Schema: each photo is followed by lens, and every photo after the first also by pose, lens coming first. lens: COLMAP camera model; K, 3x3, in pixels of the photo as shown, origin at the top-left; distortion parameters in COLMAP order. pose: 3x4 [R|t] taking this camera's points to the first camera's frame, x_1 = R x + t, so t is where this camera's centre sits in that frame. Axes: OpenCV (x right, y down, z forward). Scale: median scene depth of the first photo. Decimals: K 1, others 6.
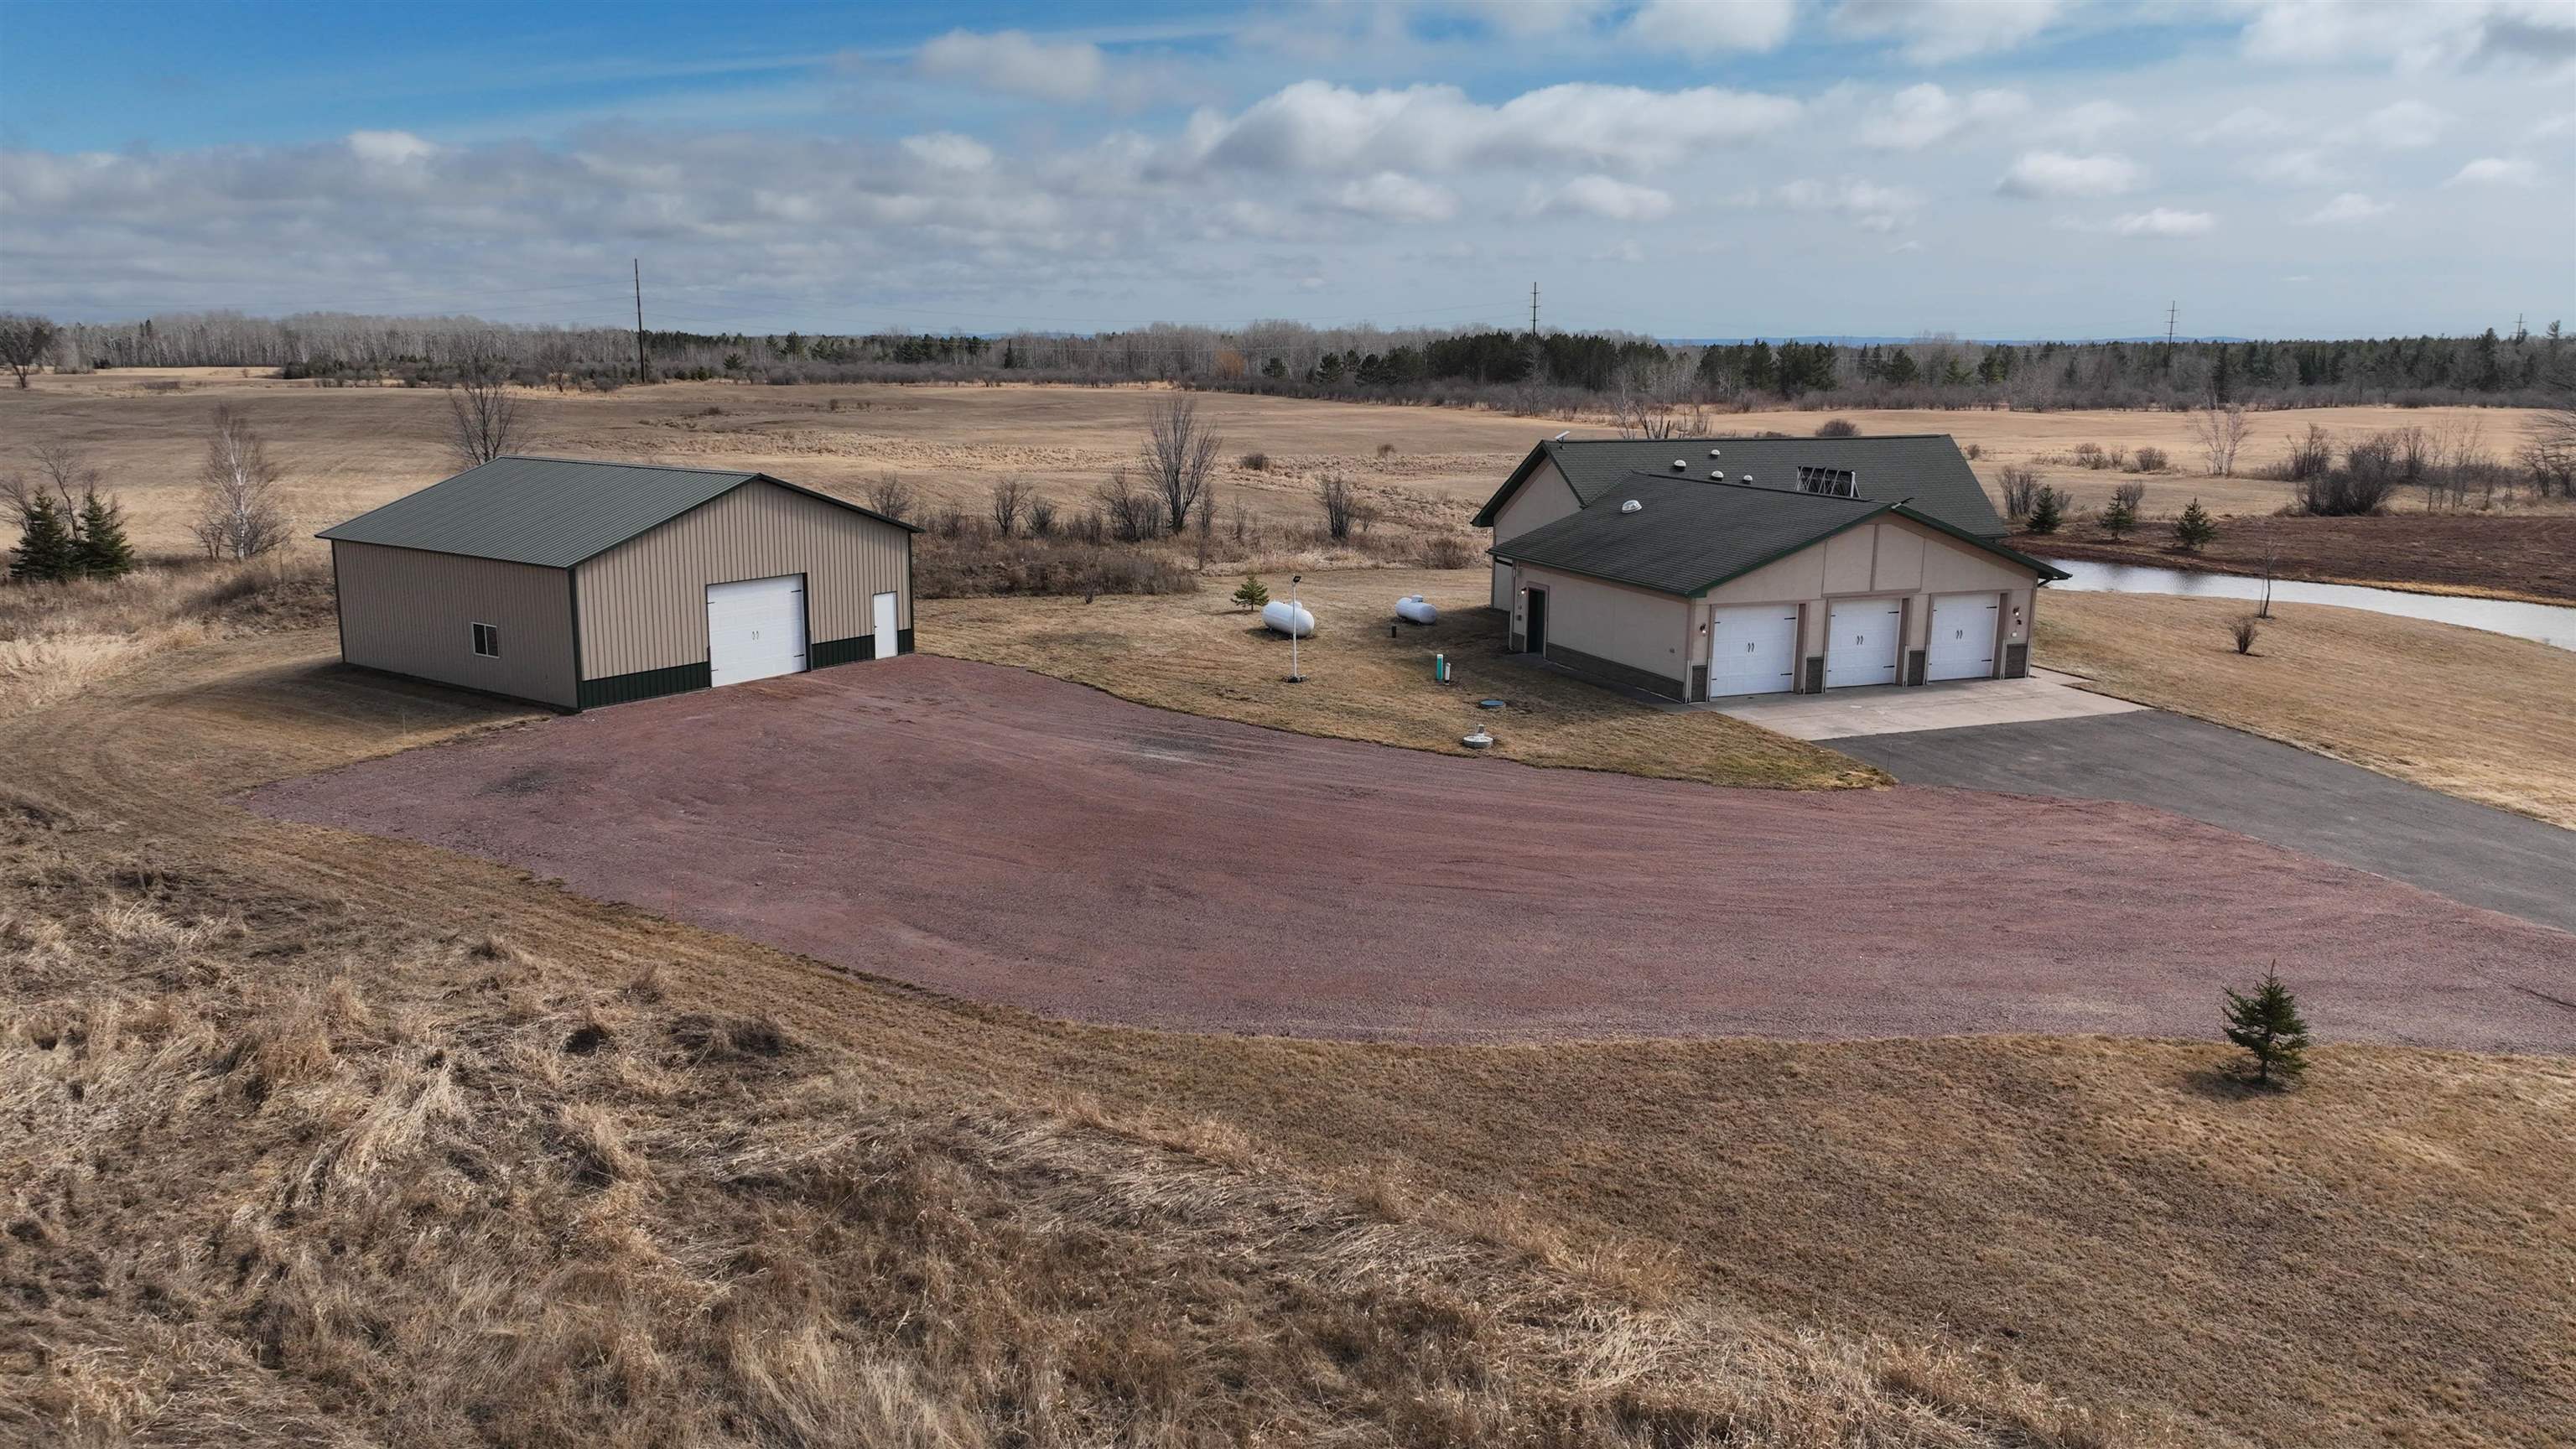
lens RADIAL K [[1809.9, 0, 1288.9], [0, 1809.9, 718.0], [0, 0, 1]] dist [0.000716, 0.017131]
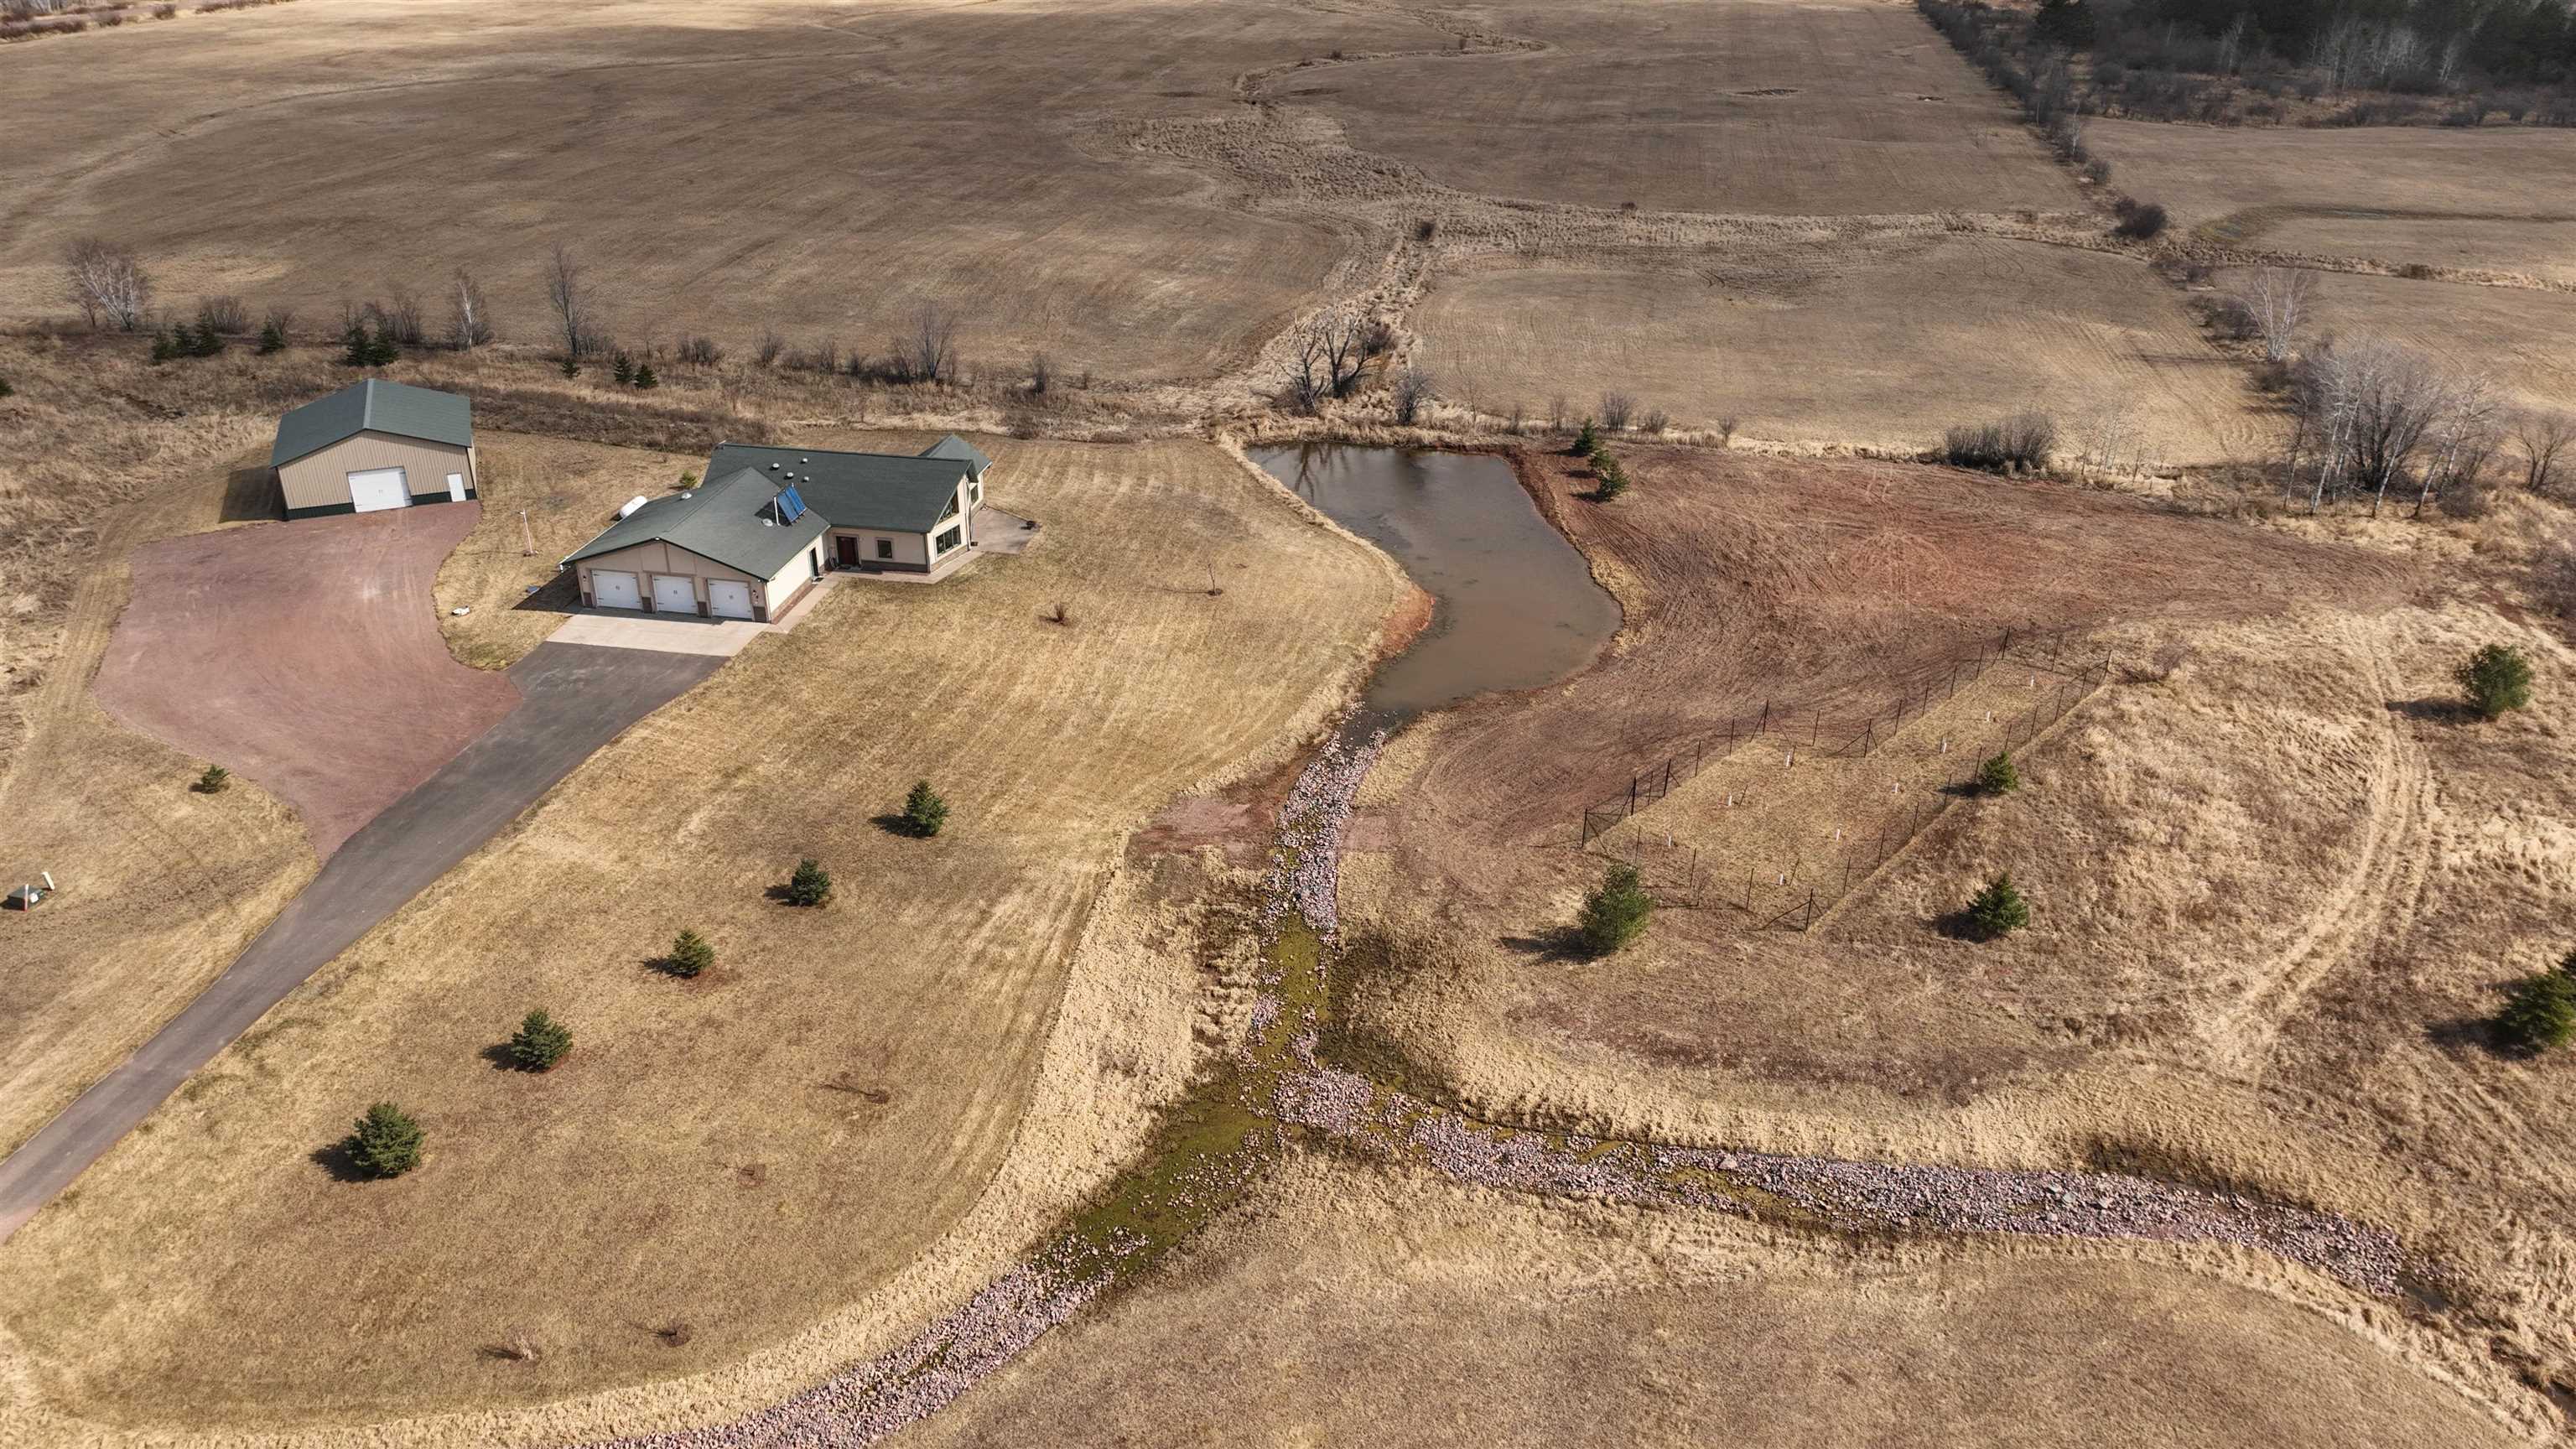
lens RADIAL K [[1809.9, 0, 1294.2], [0, 1809.9, 715.9], [0, 0, 1]] dist [0.000716, 0.017131]
pose [[0.845276, 0.241101, -0.476843, 1.824034], [-0.109396, 0.951596, 0.287224, -0.549030], [0.523012, -0.190618, 0.830736, -0.388053]]
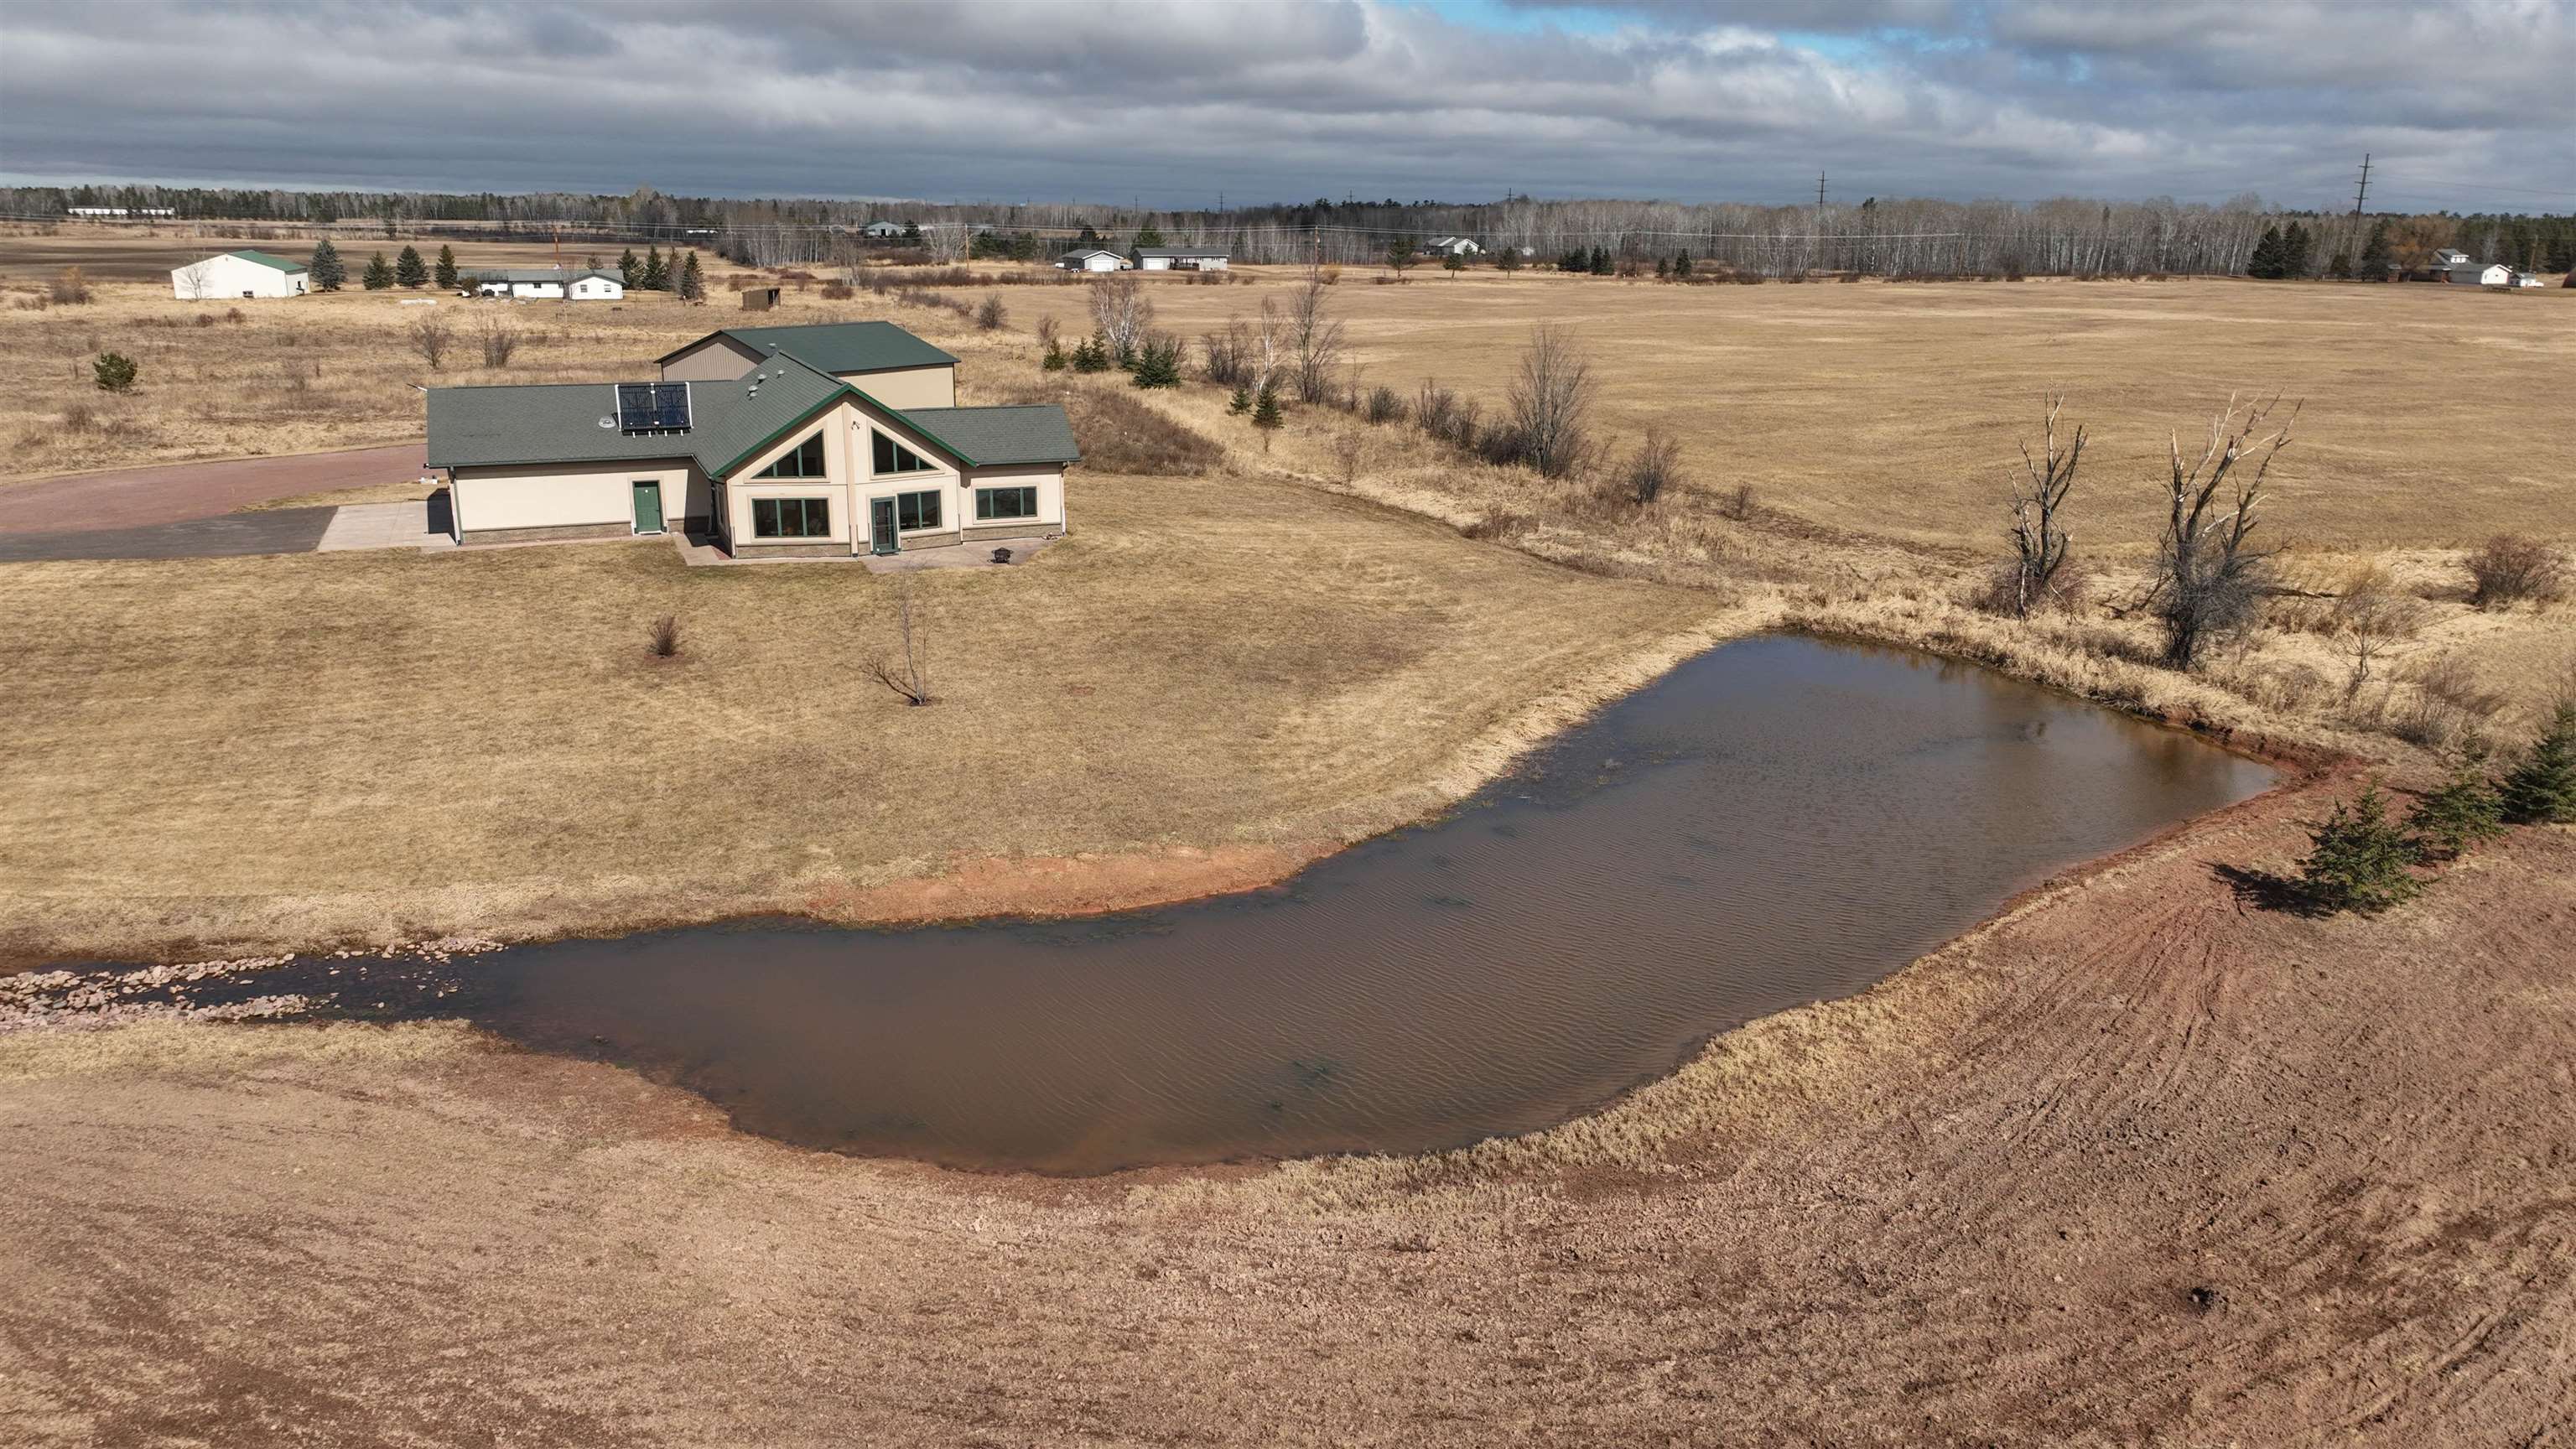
lens RADIAL K [[1809.9, 0, 1294.0], [0, 1809.9, 733.2], [0, 0, 1]] dist [0.000716, 0.017131]
pose [[0.002667, 0.266751, -0.963762, 1.607280], [-0.208778, 0.942675, 0.260337, -0.338643], [0.977959, 0.200518, 0.058206, 1.462445]]
